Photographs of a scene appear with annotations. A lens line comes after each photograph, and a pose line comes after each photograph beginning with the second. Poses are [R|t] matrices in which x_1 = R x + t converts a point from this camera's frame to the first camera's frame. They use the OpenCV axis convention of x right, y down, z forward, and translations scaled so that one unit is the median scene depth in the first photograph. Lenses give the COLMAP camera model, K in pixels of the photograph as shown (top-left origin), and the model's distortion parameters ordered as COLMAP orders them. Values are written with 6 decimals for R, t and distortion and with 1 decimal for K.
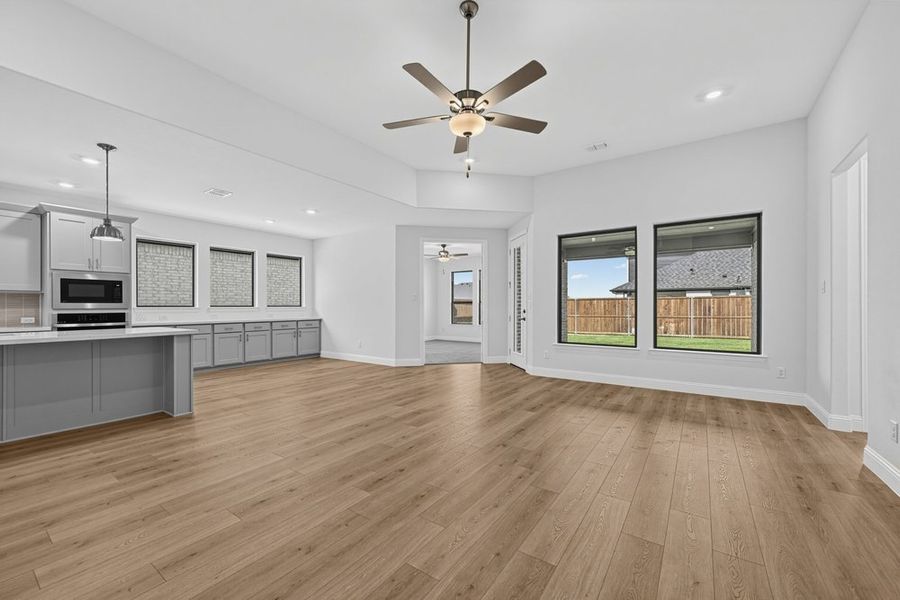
lens RADIAL K [[359.0, 0, 453.3], [0, 359.0, 308.2], [0, 0, 1]] dist [-0.003345, 0.001206]
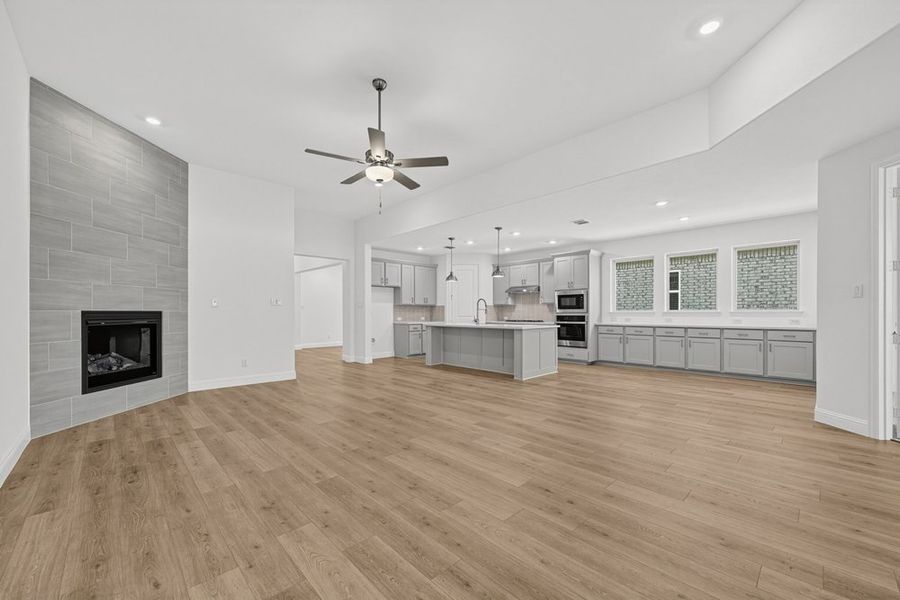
lens RADIAL K [[359.0, 0, 454.9], [0, 359.0, 305.6], [0, 0, 1]] dist [-0.003345, 0.001206]
pose [[-0.190523, -0.016460, -0.981545, 0.640157], [-0.001271, 0.999863, -0.016521, -0.002635], [0.981682, -0.001900, -0.190518, 0.759804]]
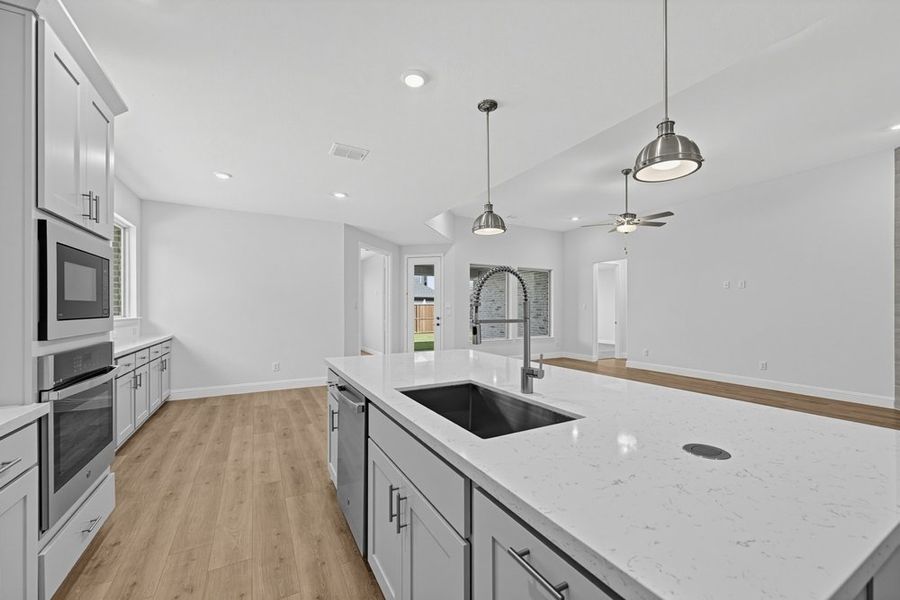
lens RADIAL K [[359.0, 0, 453.5], [0, 359.0, 305.8], [0, 0, 1]] dist [-0.003345, 0.001206]
pose [[0.440932, 0.010334, 0.897481, -1.116529], [0.002644, 0.999914, -0.012812, -0.022661], [-0.897537, 0.008022, 0.440867, 0.492321]]
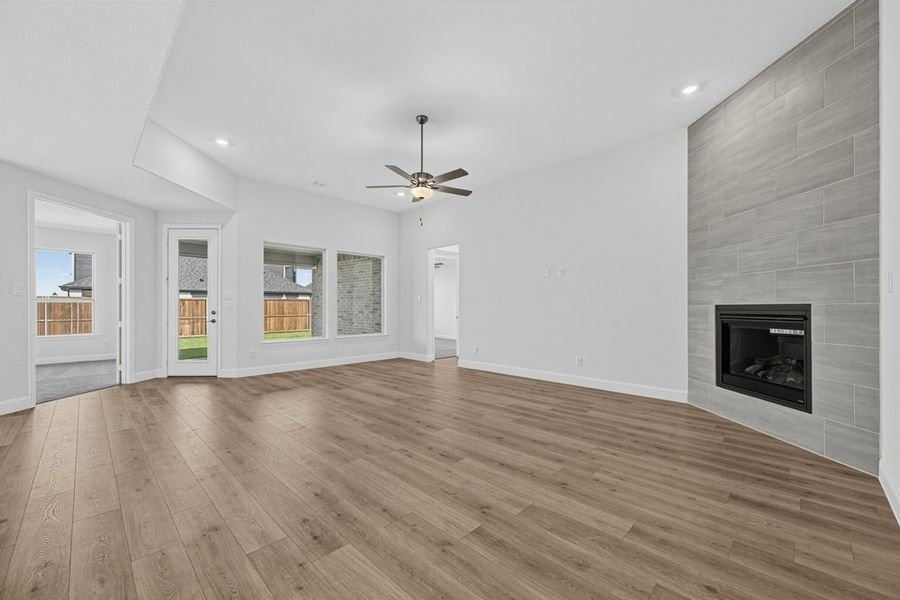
lens RADIAL K [[359.0, 0, 454.0], [0, 359.0, 297.5], [0, 0, 1]] dist [-0.003345, 0.001206]
pose [[0.162311, 0.028475, 0.986329, -0.749541], [0.004959, 0.999547, -0.029673, 0.000894], [-0.986727, 0.009707, 0.162096, 0.302400]]
